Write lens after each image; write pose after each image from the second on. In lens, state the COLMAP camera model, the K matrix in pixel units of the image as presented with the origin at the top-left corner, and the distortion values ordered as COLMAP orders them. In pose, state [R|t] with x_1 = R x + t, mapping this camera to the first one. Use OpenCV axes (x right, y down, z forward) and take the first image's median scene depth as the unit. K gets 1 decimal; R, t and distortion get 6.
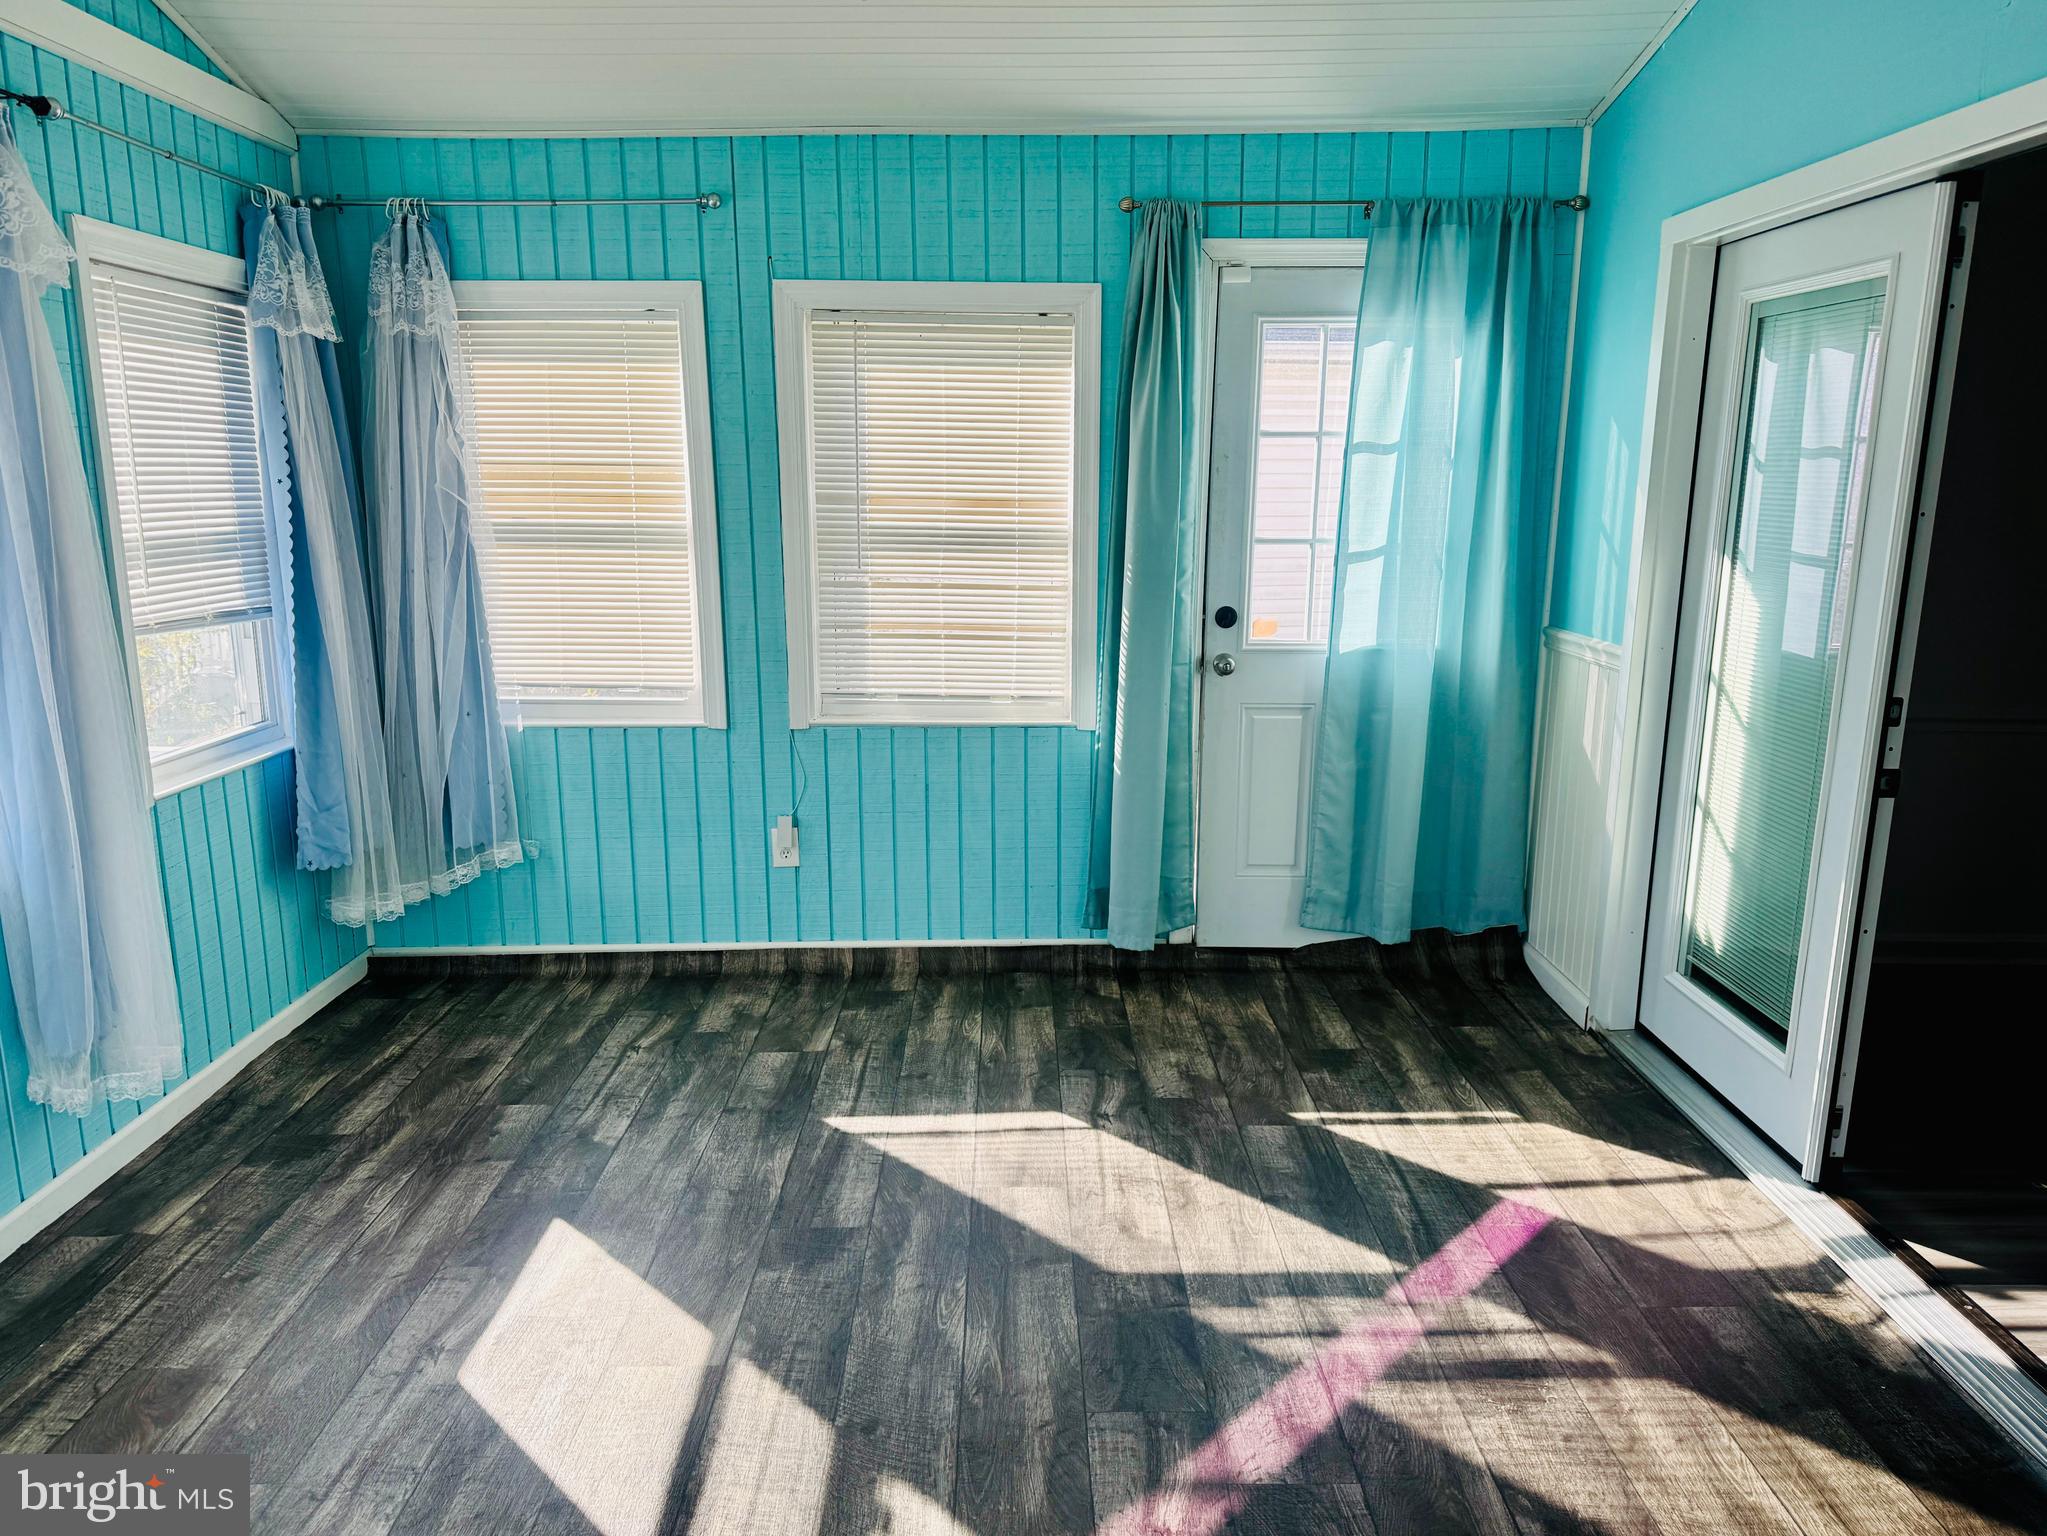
lens RADIAL K [[1467.2, 0, 1019.3], [0, 1467.2, 762.7], [0, 0, 1]] dist [0.102742, -0.116878]
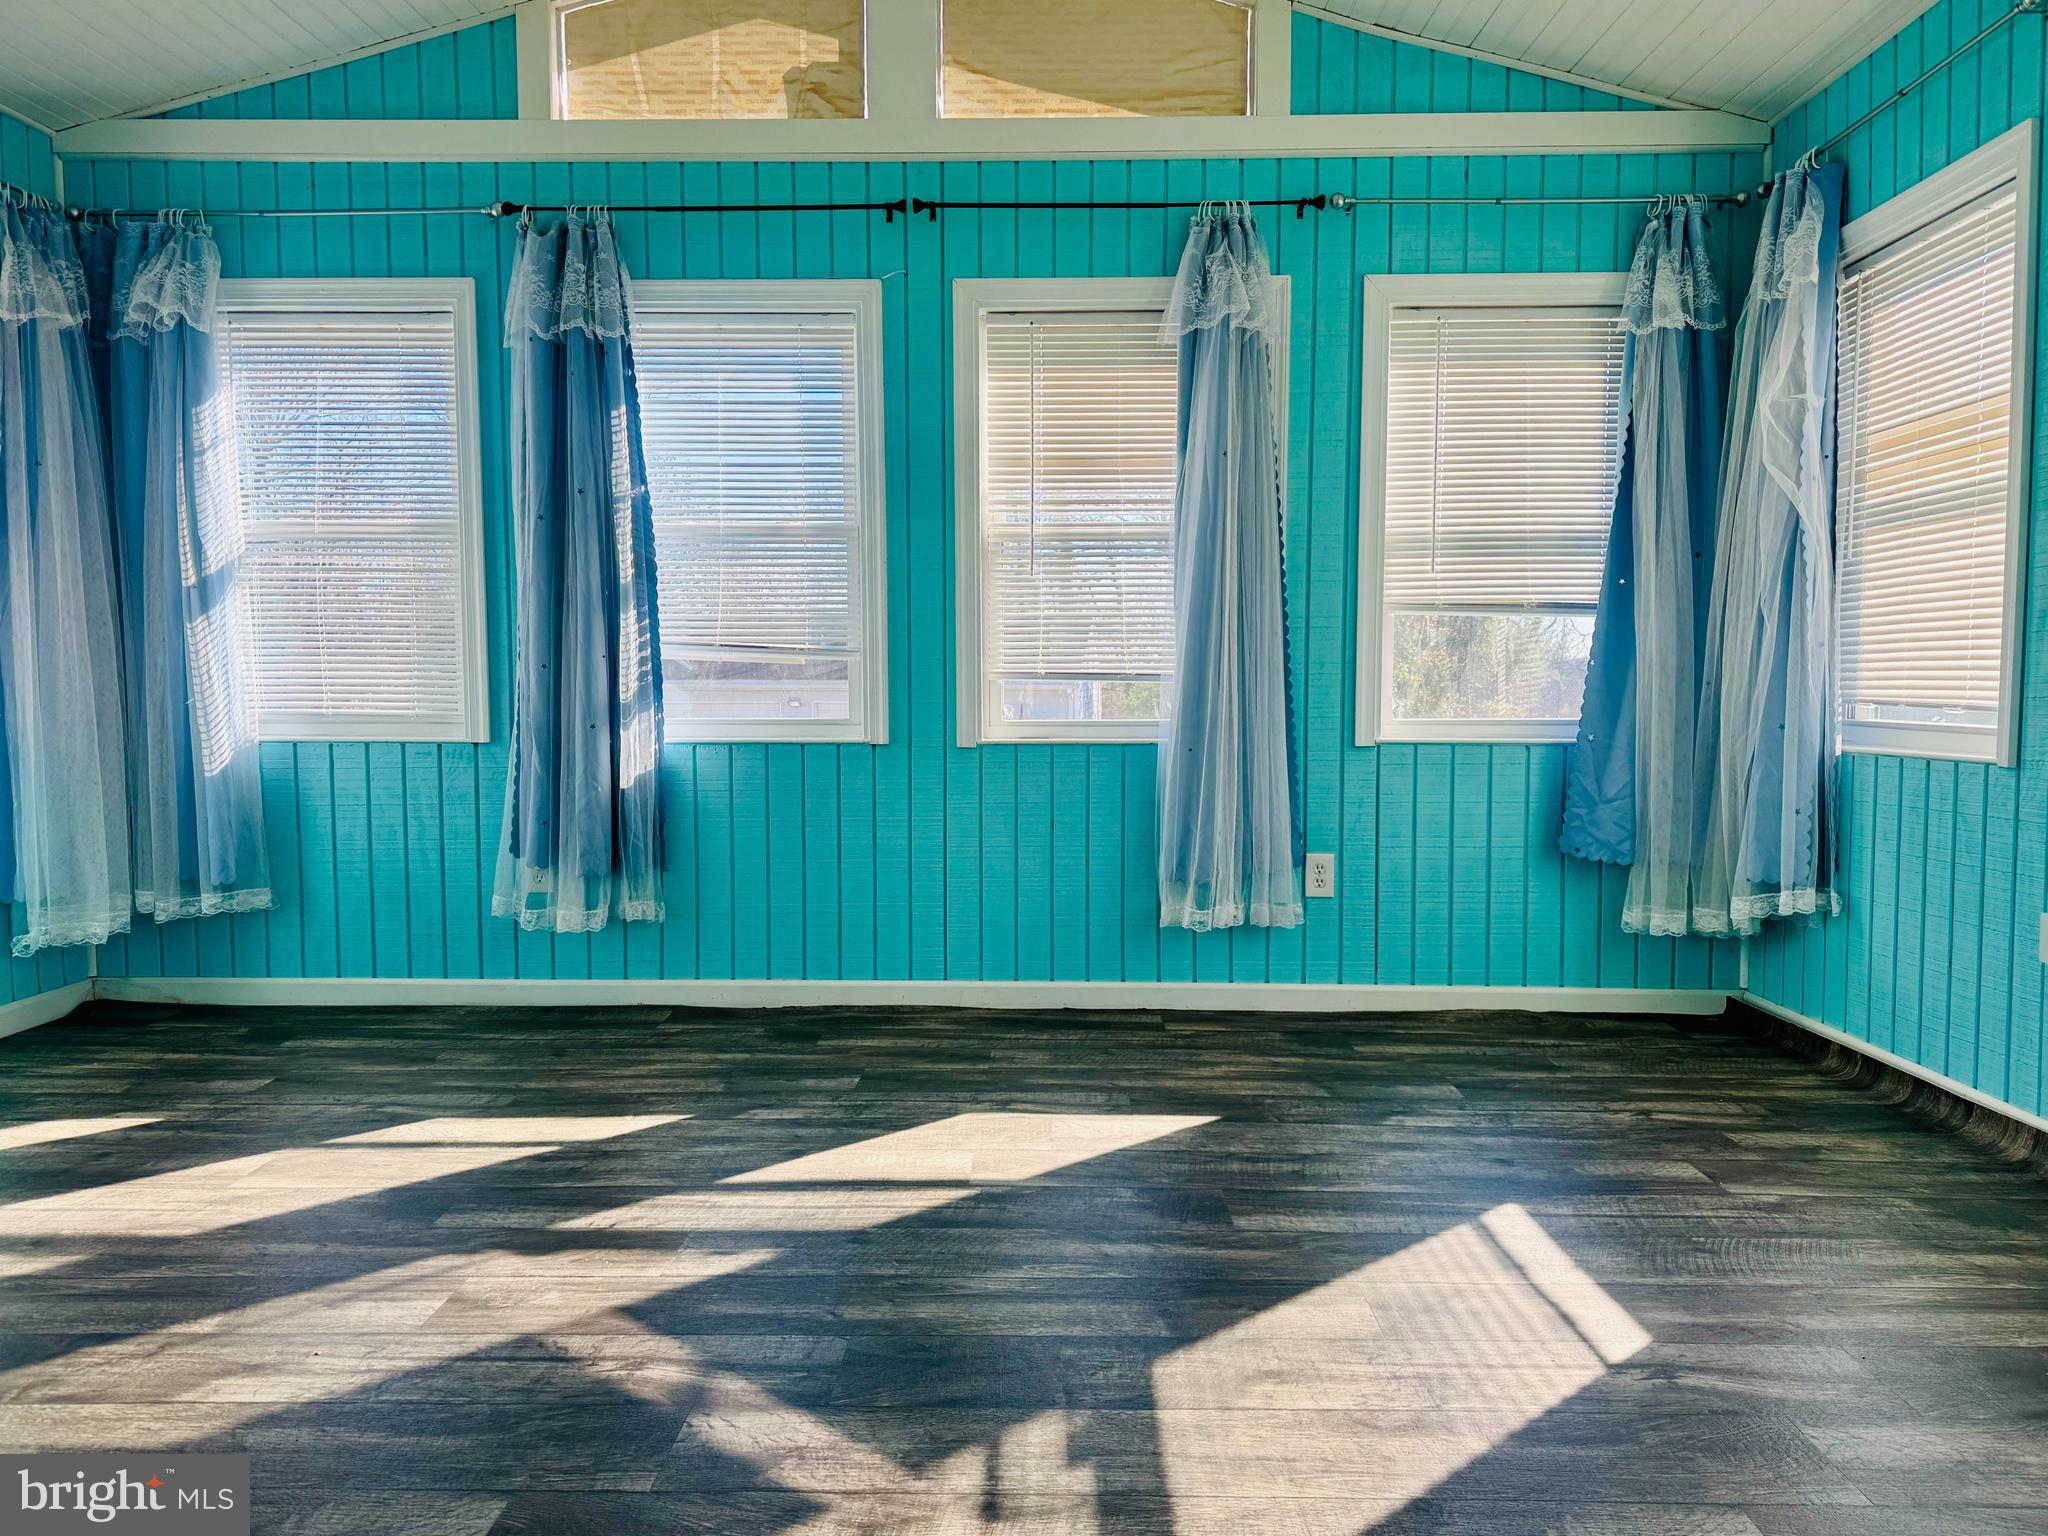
lens RADIAL K [[1467.9, 0, 1019.8], [0, 1467.9, 762.7], [0, 0, 1]] dist [0.102742, -0.116878]
pose [[-0.035275, 0.054190, -0.997907, 0.624793], [-0.189386, 0.980073, 0.059916, 0.023428], [0.981269, 0.191103, -0.024309, 0.732274]]
